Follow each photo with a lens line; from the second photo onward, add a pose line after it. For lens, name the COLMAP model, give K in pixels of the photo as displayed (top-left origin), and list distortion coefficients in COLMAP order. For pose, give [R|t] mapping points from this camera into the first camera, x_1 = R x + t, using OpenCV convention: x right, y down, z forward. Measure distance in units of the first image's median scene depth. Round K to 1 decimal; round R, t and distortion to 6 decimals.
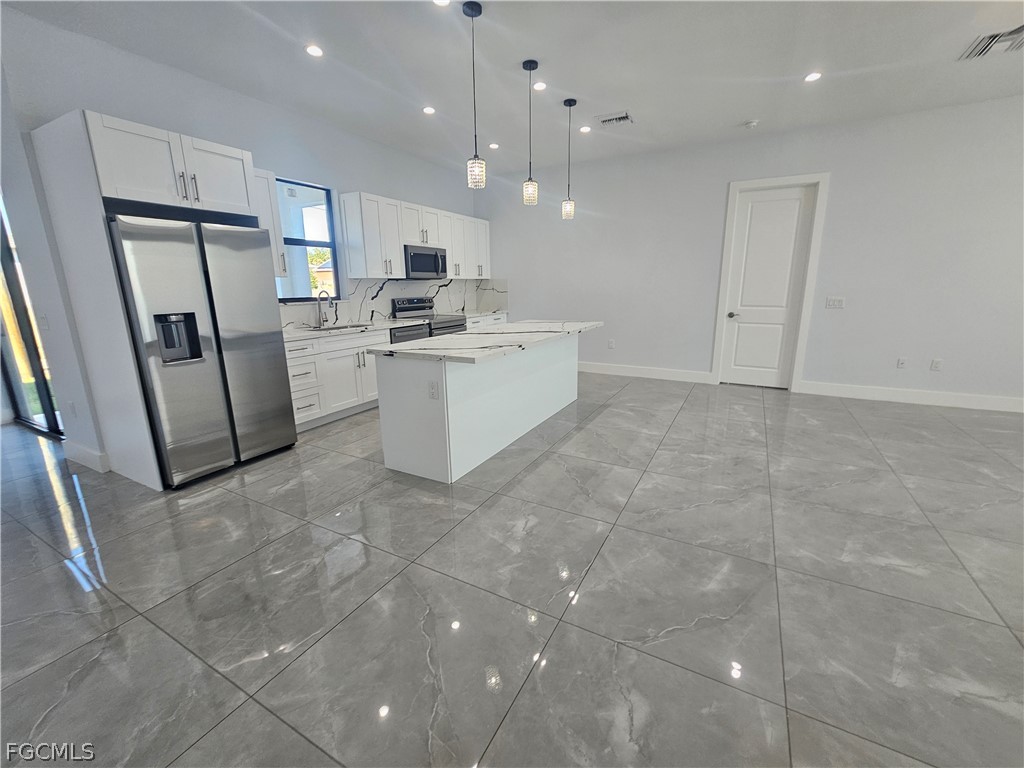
lens RADIAL K [[421.8, 0, 518.9], [0, 421.8, 382.3], [0, 0, 1]] dist [0.000230, 0.000052]
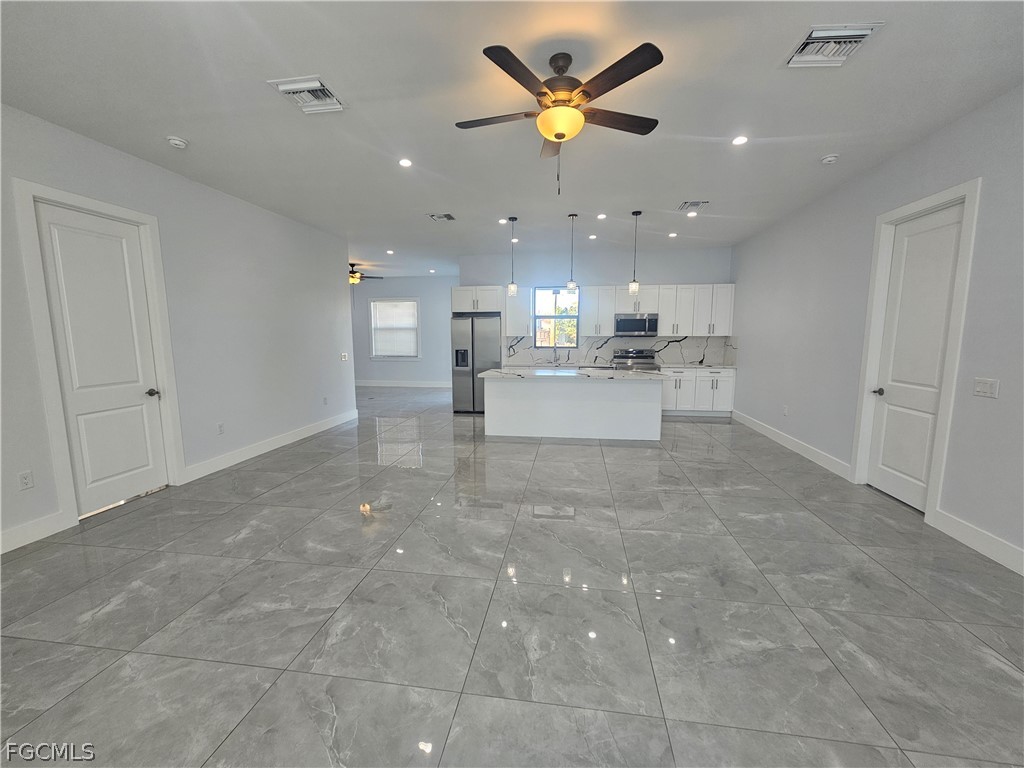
lens RADIAL K [[415.7, 0, 511.0], [0, 415.7, 388.3], [0, 0, 1]] dist [0.001458, 0.000633]
pose [[0.338536, 0.128291, -0.932167, 1.140686], [-0.217155, 0.974572, 0.055262, -0.082125], [0.915553, 0.183716, 0.357786, 0.213497]]
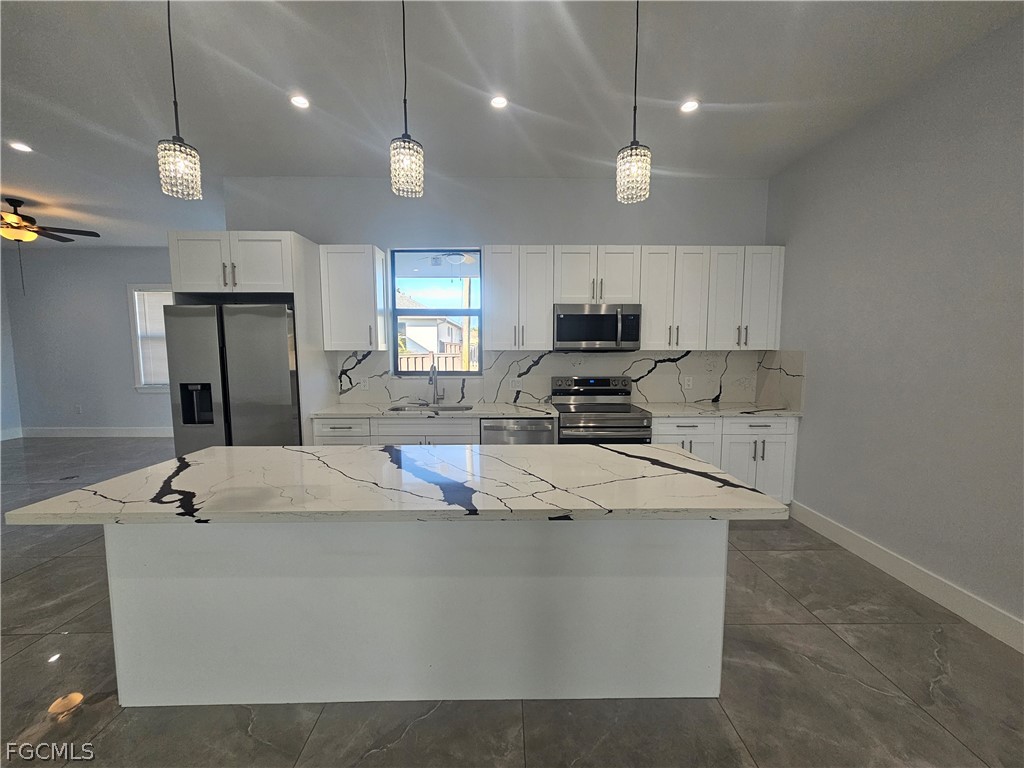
lens RADIAL K [[419.1, 0, 510.7], [0, 419.1, 387.7], [0, 0, 1]] dist [-0.001411, 0.000121]
pose [[0.484808, 0.088681, -0.870113, 0.363169], [-0.204060, 0.978859, -0.013934, -0.186472], [0.850483, 0.184310, 0.492655, 0.700900]]
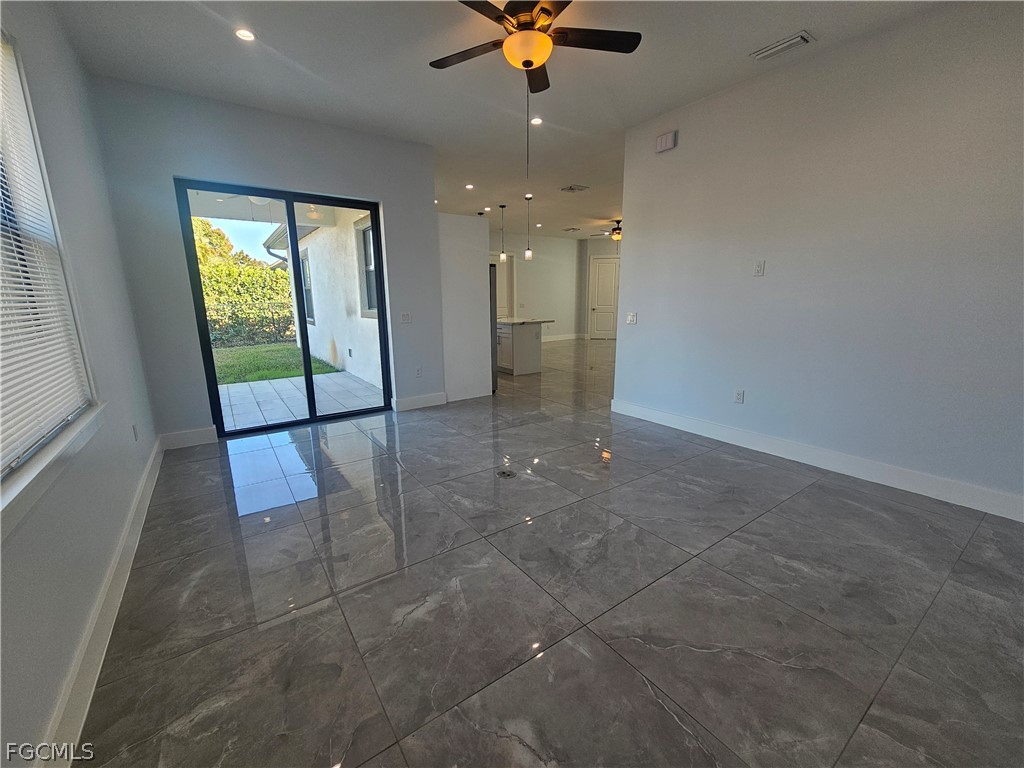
lens RADIAL K [[419.1, 0, 510.7], [0, 419.1, 387.7], [0, 0, 1]] dist [-0.001411, 0.000121]
pose [[0.447384, -0.185052, 0.874988, -1.621896], [0.208428, 0.972993, 0.099209, 0.026698], [-0.869716, 0.137987, 0.473871, -0.033467]]
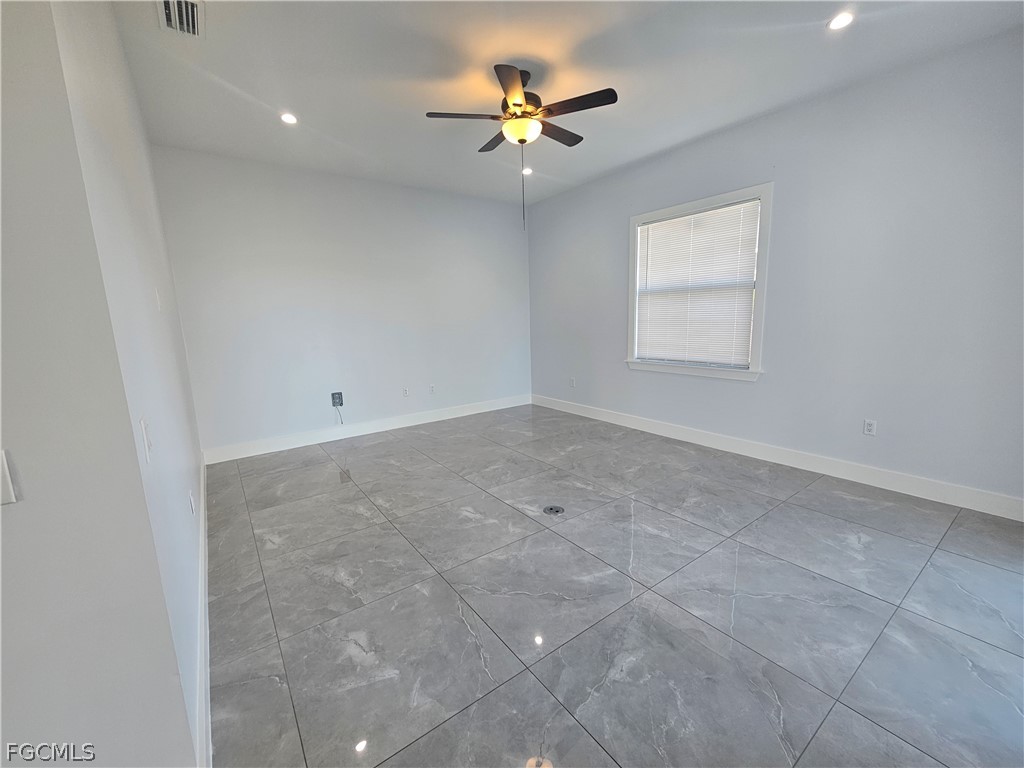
lens RADIAL K [[404.4, 0, 495.6], [0, 404.4, 385.9], [0, 0, 1]] dist [0.000565, 0.000106]
pose [[-0.466853, 0.175618, -0.866722, -0.463058], [-0.164860, 0.945618, 0.280405, -0.117778], [0.868832, 0.273796, -0.412512, 0.459382]]
